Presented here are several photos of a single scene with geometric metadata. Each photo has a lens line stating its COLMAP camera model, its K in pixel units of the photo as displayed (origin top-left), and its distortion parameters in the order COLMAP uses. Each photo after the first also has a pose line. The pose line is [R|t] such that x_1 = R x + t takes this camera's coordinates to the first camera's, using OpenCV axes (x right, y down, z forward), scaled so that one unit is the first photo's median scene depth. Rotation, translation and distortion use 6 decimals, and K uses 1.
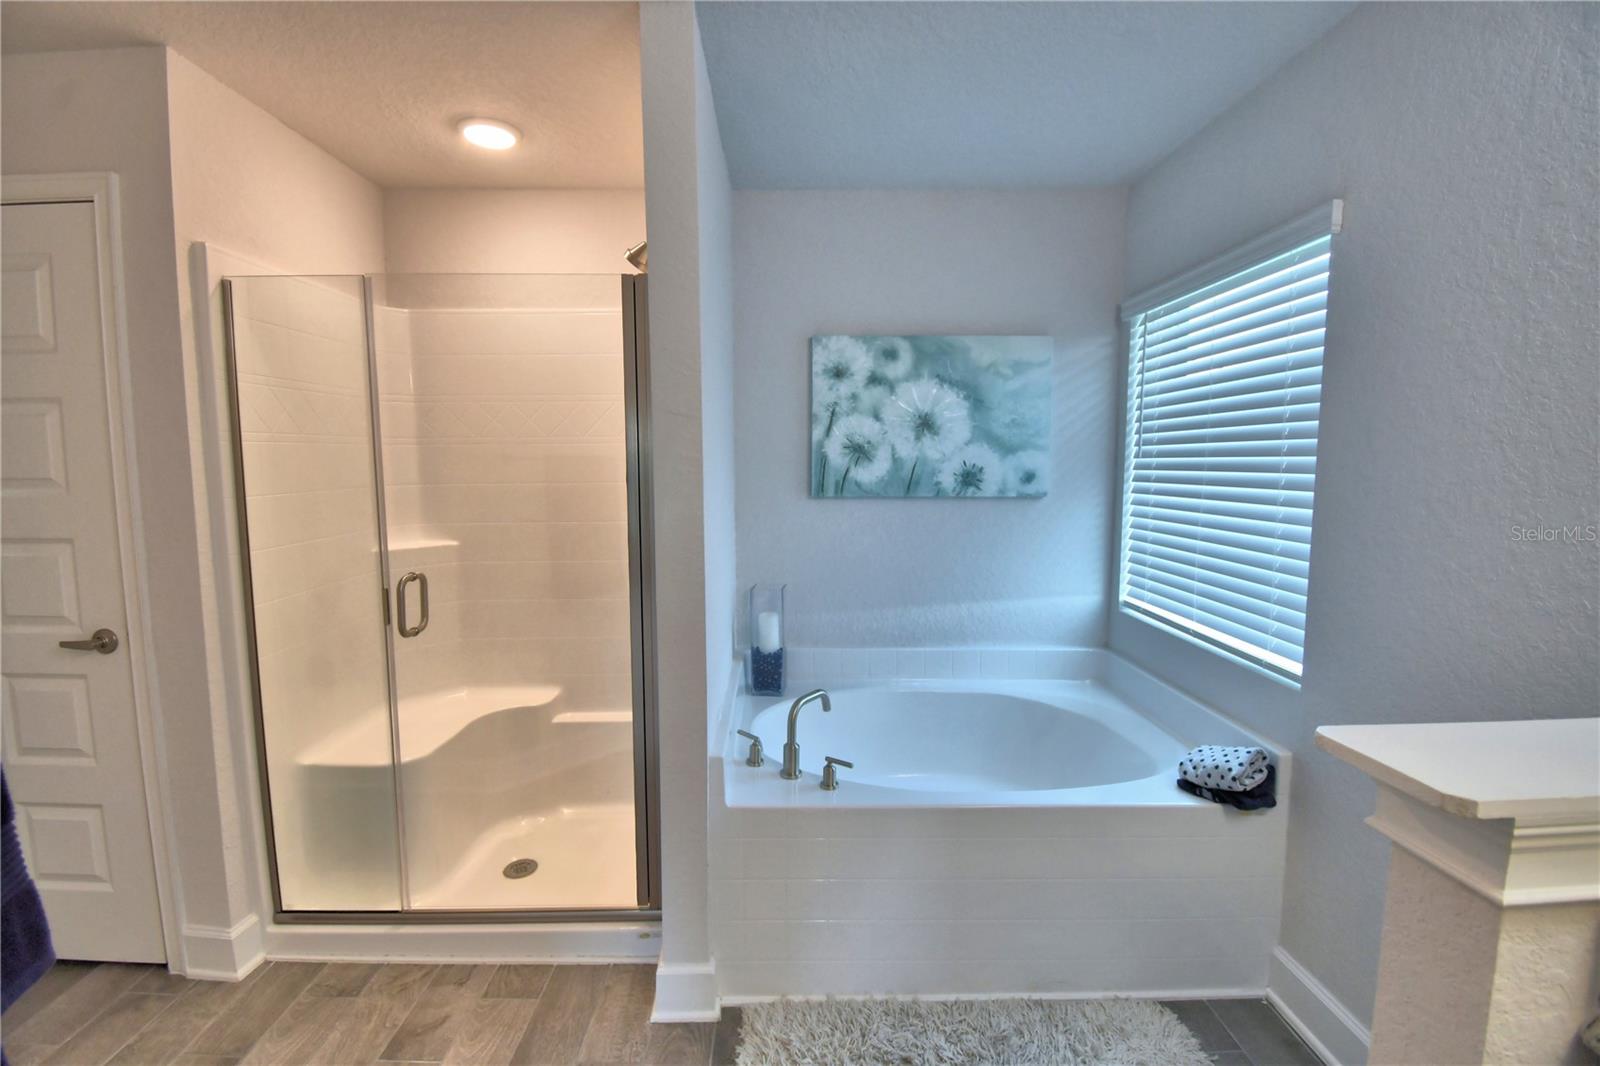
lens RADIAL K [[704.8, 0, 804.7], [0, 704.8, 535.4], [0, 0, 1]] dist [0.000823, -0.015360]
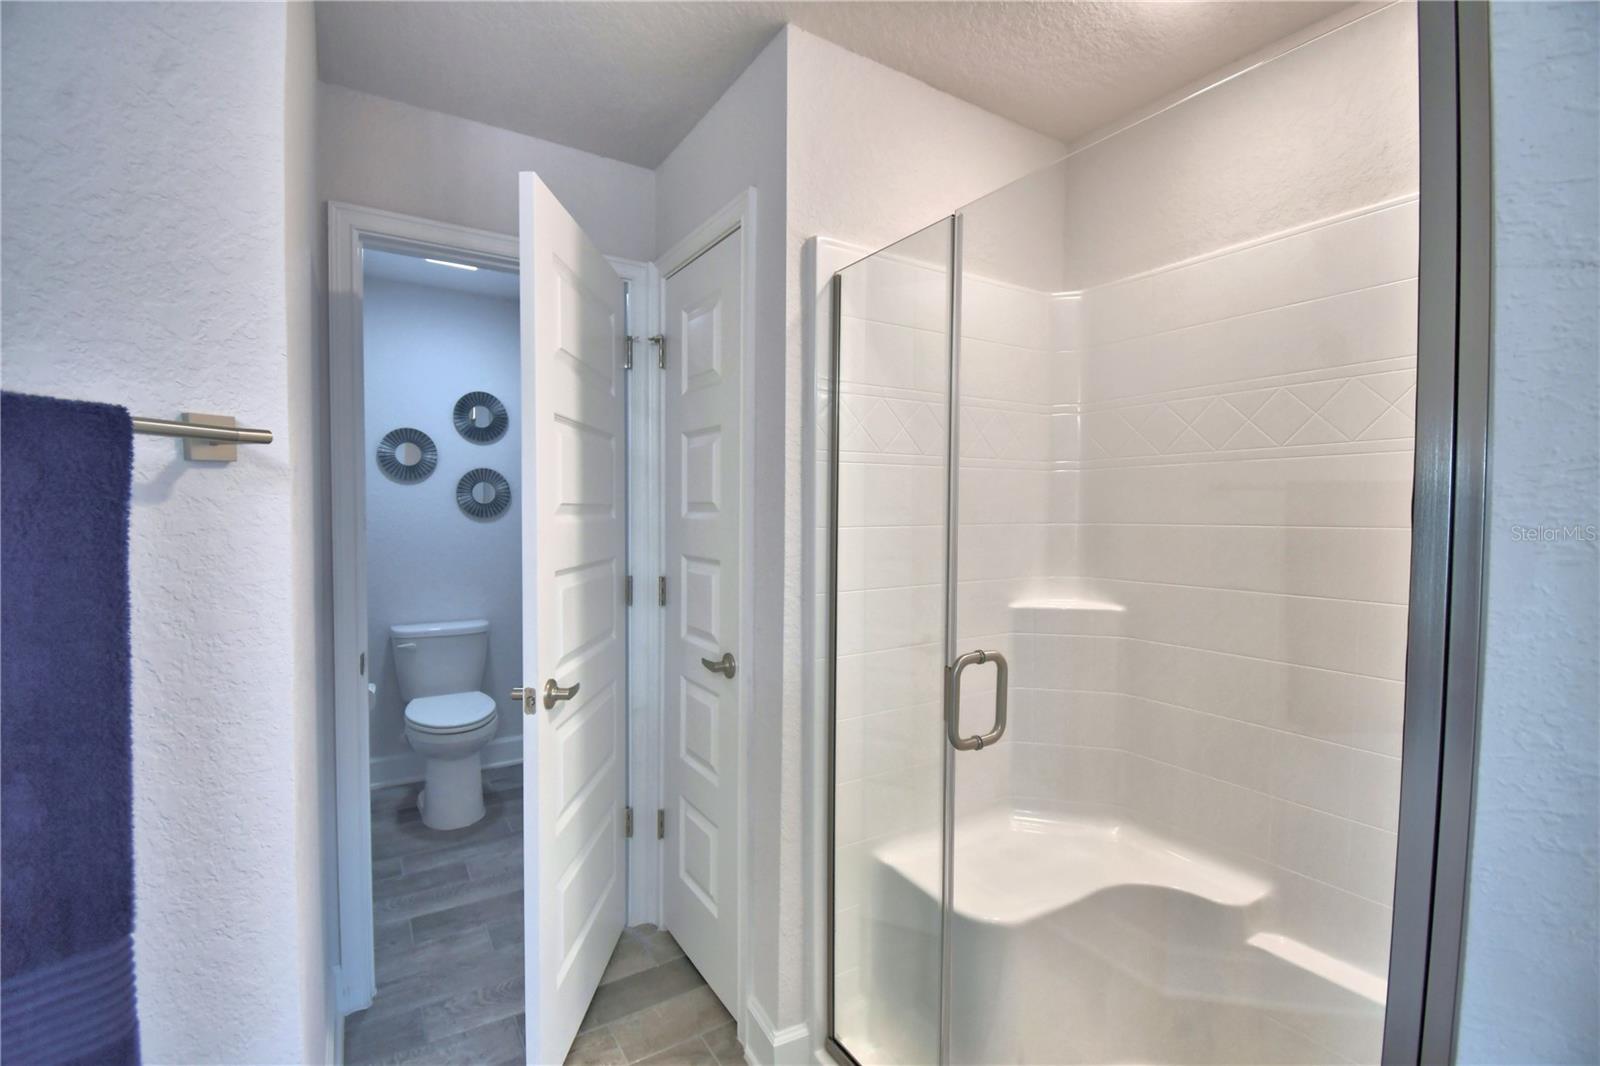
lens RADIAL K [[704.8, 0, 806.9], [0, 704.8, 528.3], [0, 0, 1]] dist [0.000823, -0.015360]
pose [[0.503901, 0.033529, -0.863110, -0.066856], [-0.094022, 0.995438, -0.016222, -0.029371], [0.858629, 0.089326, 0.504755, 0.423559]]
